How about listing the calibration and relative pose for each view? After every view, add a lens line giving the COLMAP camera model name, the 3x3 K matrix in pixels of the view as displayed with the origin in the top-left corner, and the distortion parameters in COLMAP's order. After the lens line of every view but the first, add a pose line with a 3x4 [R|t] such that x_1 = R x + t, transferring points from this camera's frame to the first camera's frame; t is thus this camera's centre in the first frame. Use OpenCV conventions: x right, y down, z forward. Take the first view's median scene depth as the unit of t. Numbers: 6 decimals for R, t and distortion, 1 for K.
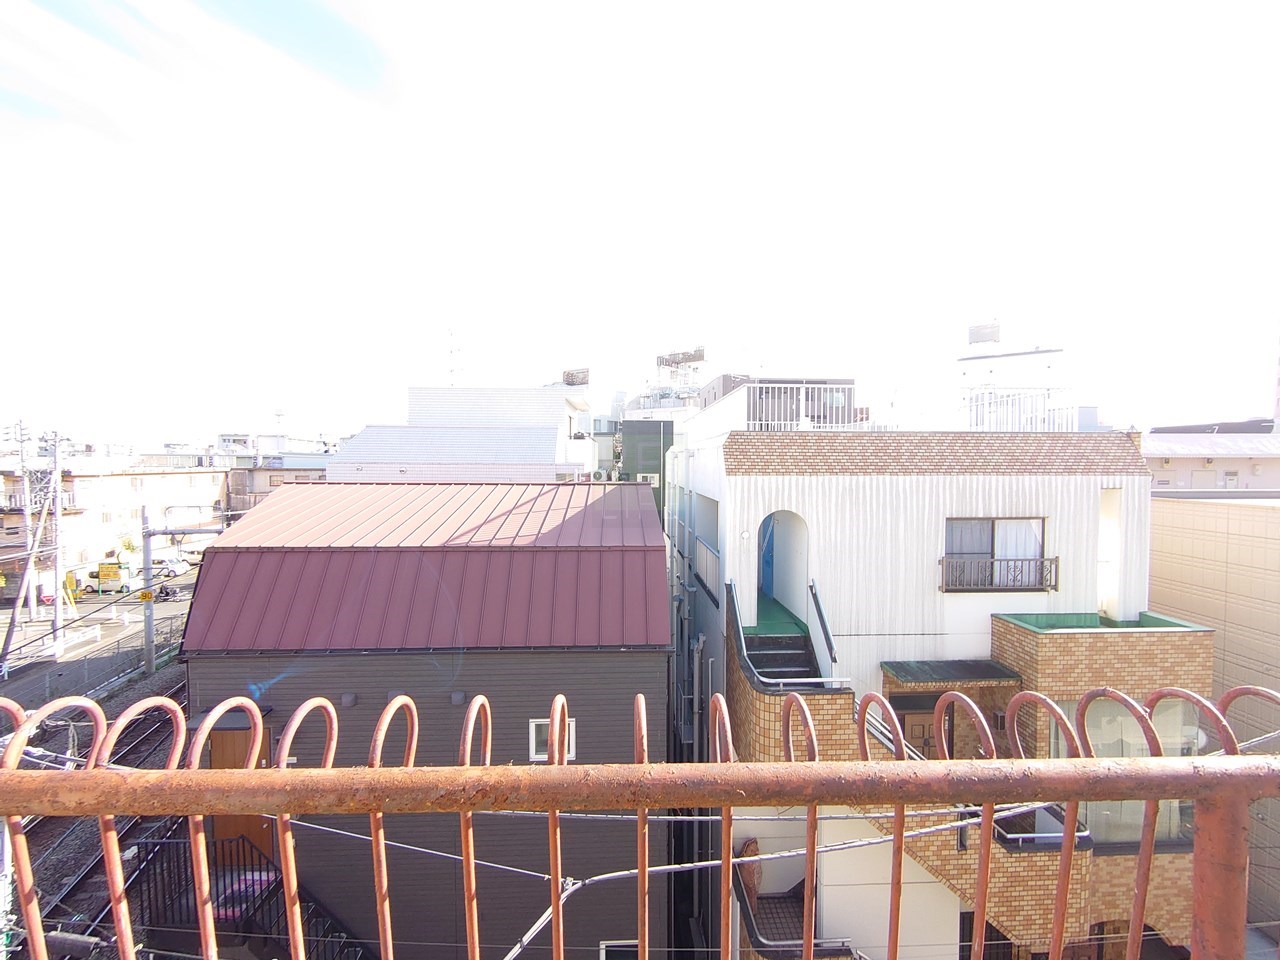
lens RADIAL K [[546.2, 0, 640.0], [0, 546.2, 480.0], [0, 0, 1]] dist [0.003132, -0.005243]
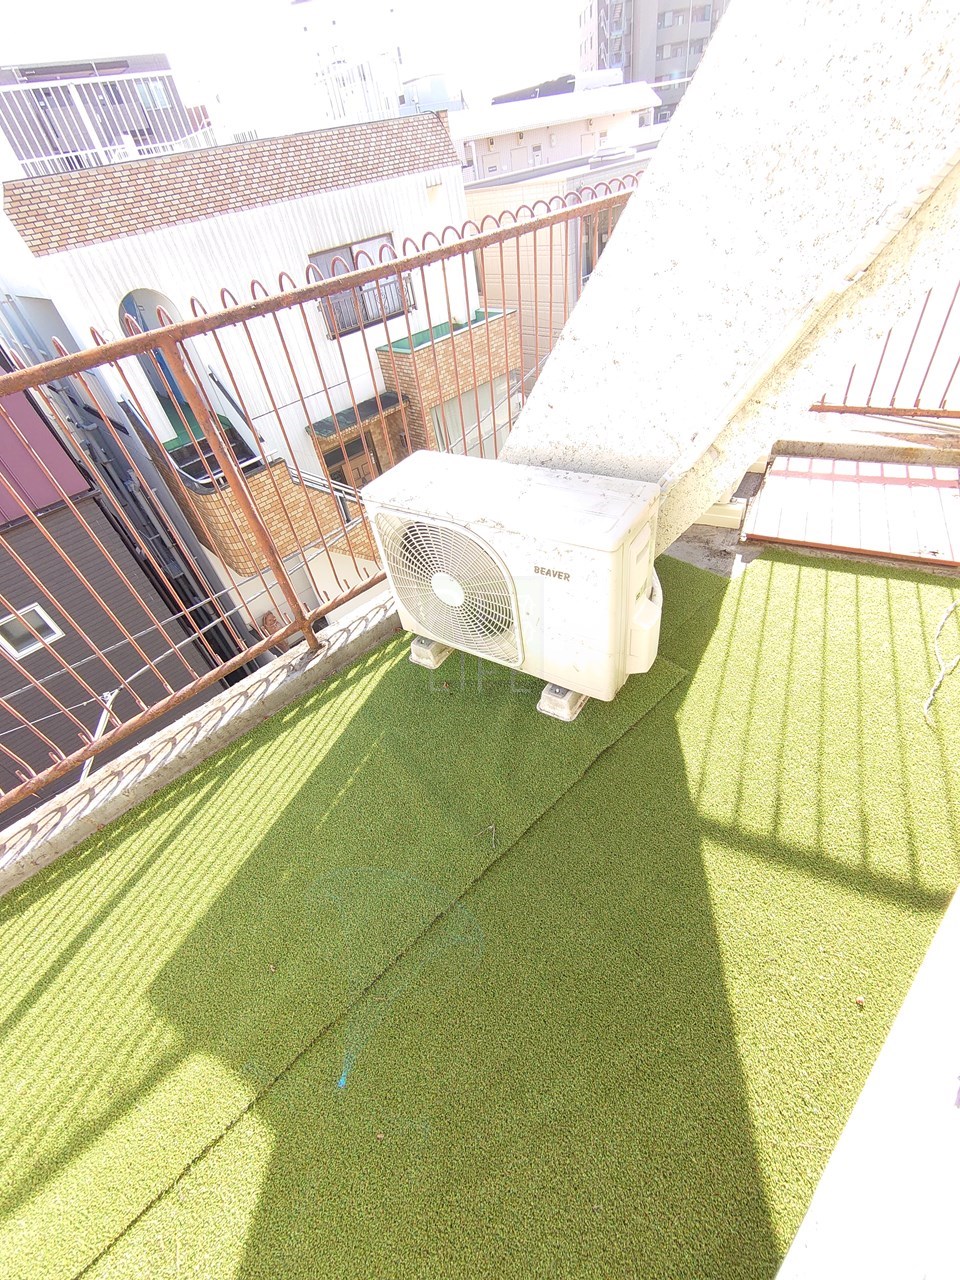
lens RADIAL K [[546.2, 0, 478.5], [0, 546.2, 645.2], [0, 0, 1]] dist [0.003132, -0.005243]
pose [[0.742593, -0.528410, 0.411507, 0.017122], [0.172871, 0.744831, 0.644470, 0.012084], [-0.647048, -0.407441, 0.644454, -0.107336]]
